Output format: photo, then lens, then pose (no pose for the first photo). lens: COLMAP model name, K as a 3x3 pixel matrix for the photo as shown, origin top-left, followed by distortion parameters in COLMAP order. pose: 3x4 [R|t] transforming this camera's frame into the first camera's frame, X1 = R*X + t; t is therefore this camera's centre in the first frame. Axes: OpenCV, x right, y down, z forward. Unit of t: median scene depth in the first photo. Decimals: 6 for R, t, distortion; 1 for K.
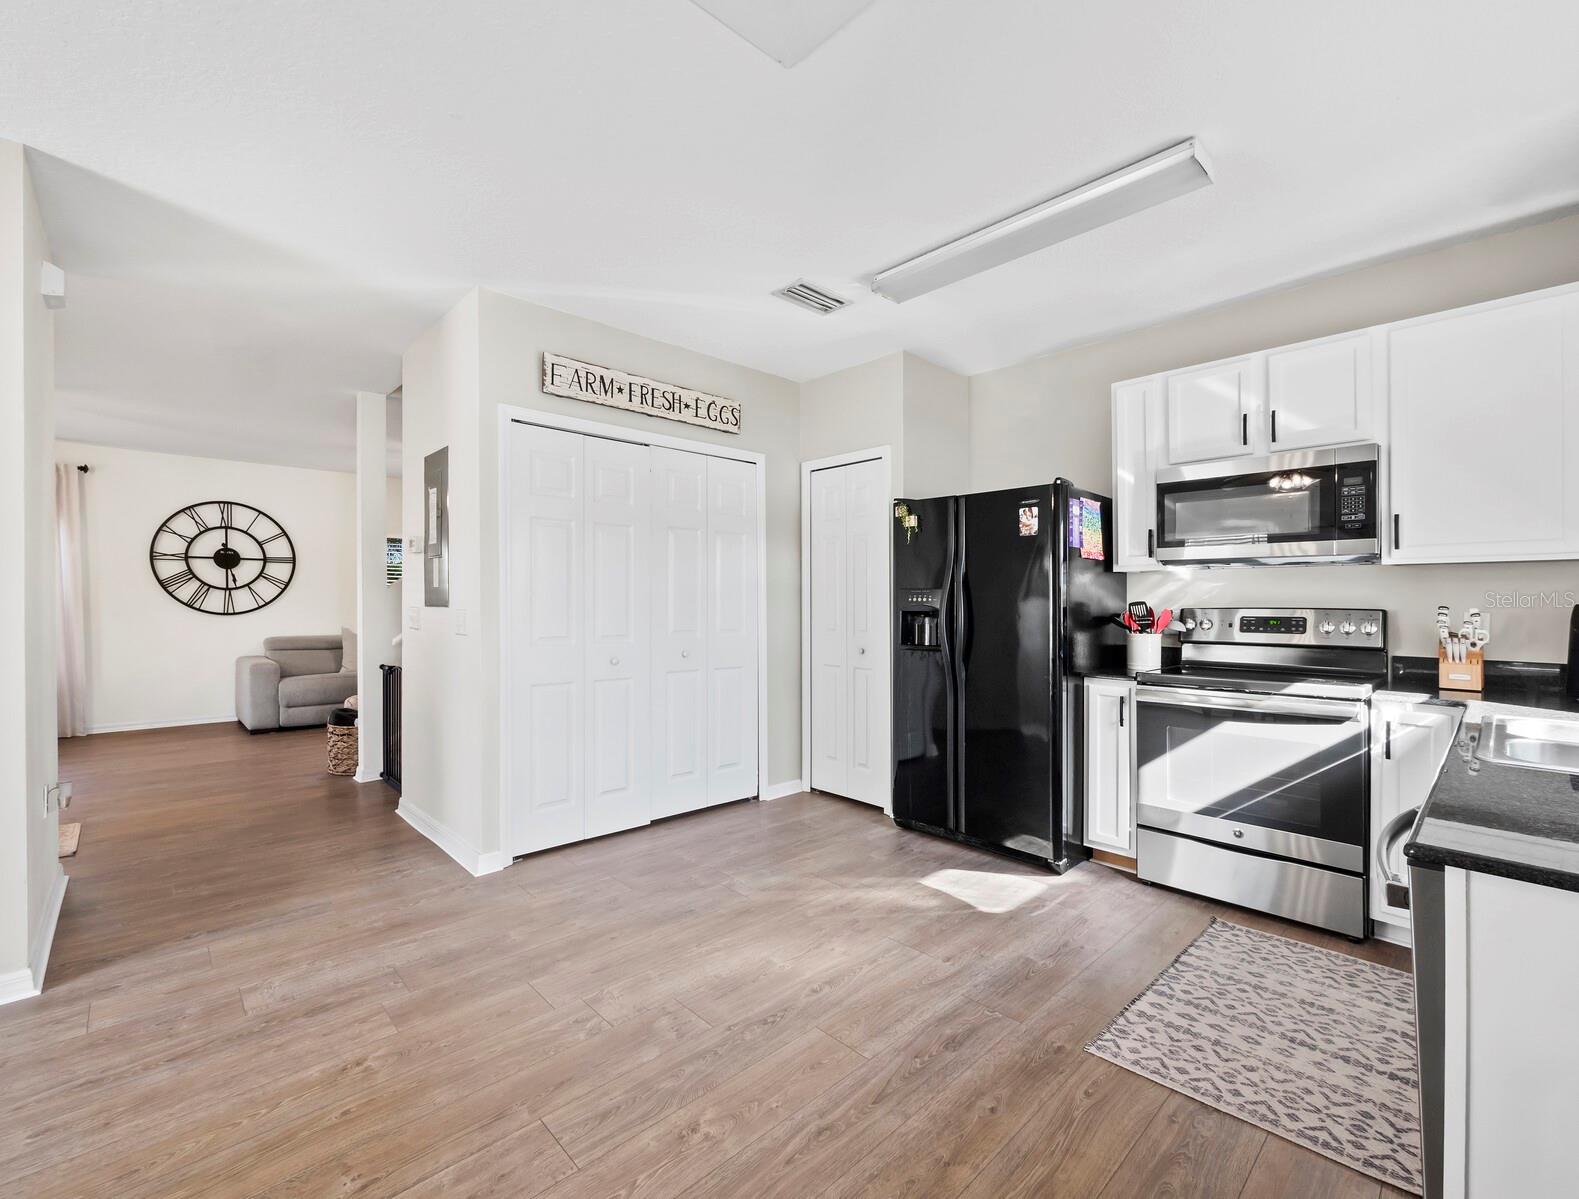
lens RADIAL K [[675.2, 0, 758.5], [0, 675.2, 608.7], [0, 0, 1]] dist [-0.005464, 0.000702]
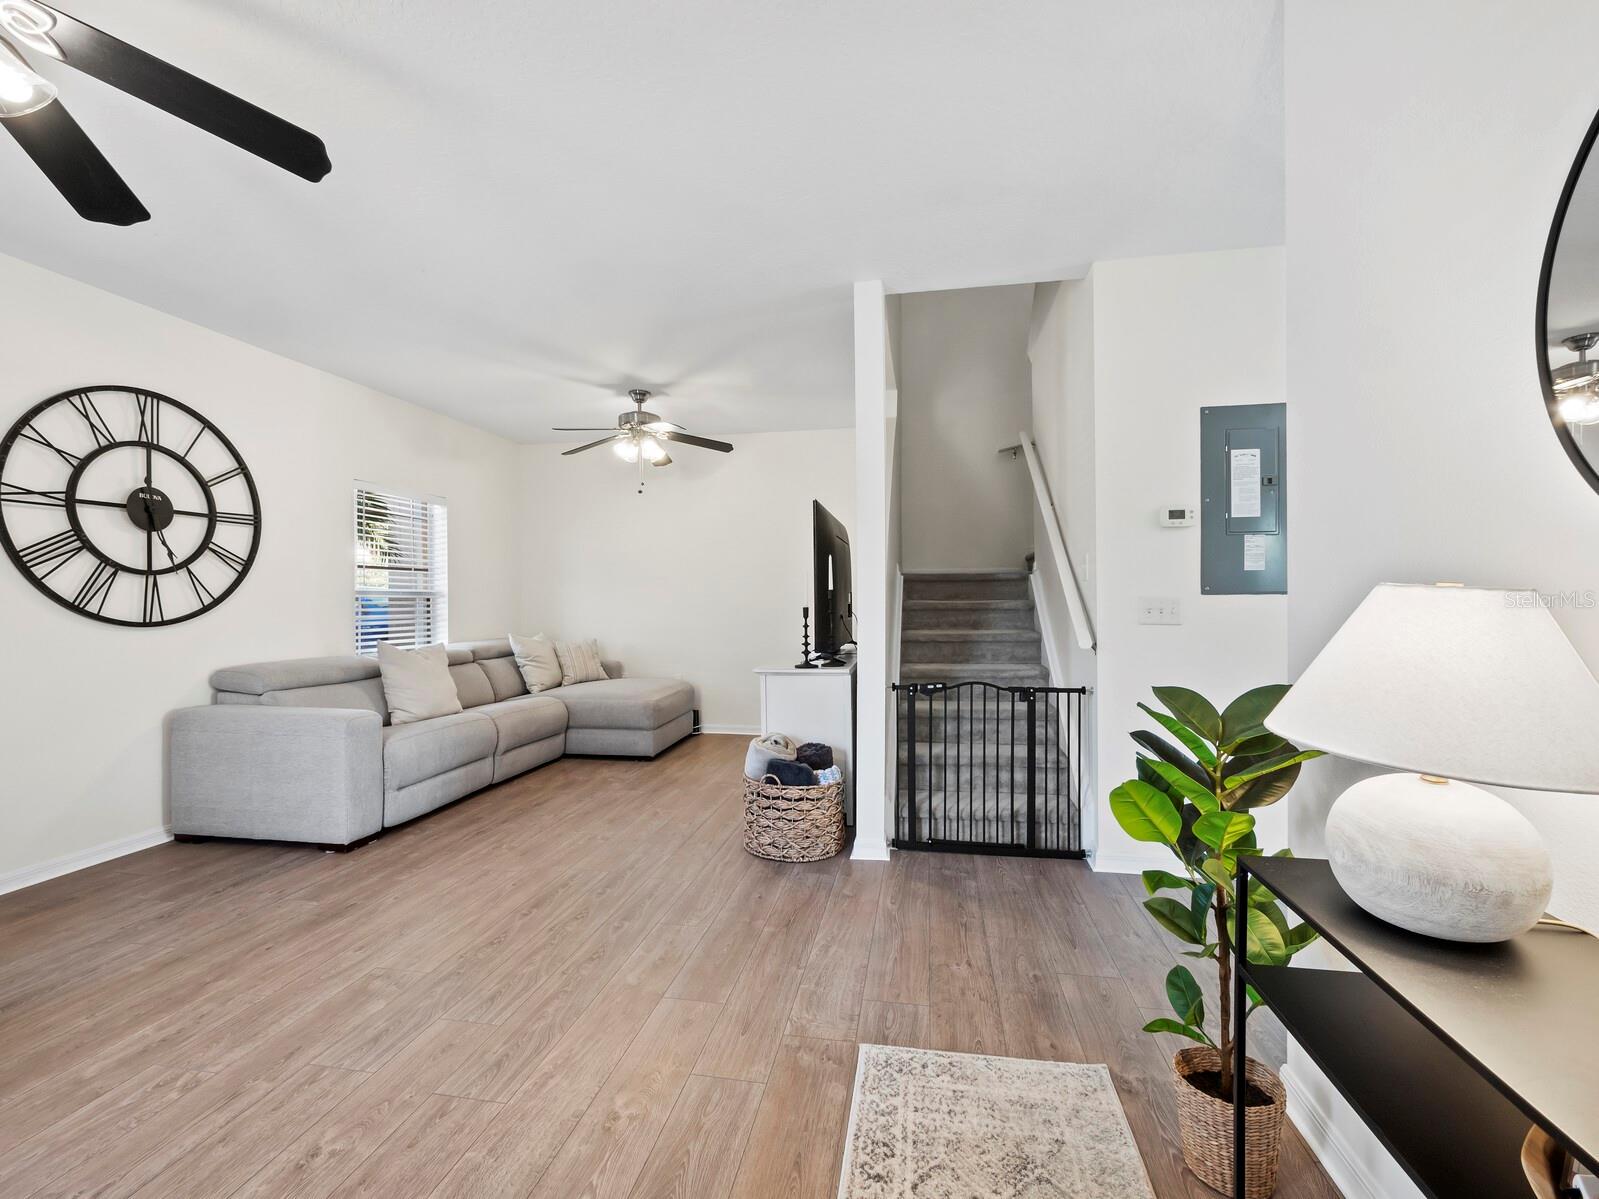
lens RADIAL K [[685.5, 0, 801.0], [0, 685.5, 601.9], [0, 0, 1]] dist [-0.003077, 0.000304]
pose [[0.805786, -0.012361, 0.592078, -0.707702], [0.015287, 0.999883, 0.000070, -0.001151], [-0.592010, 0.008995, 0.805881, 0.330640]]
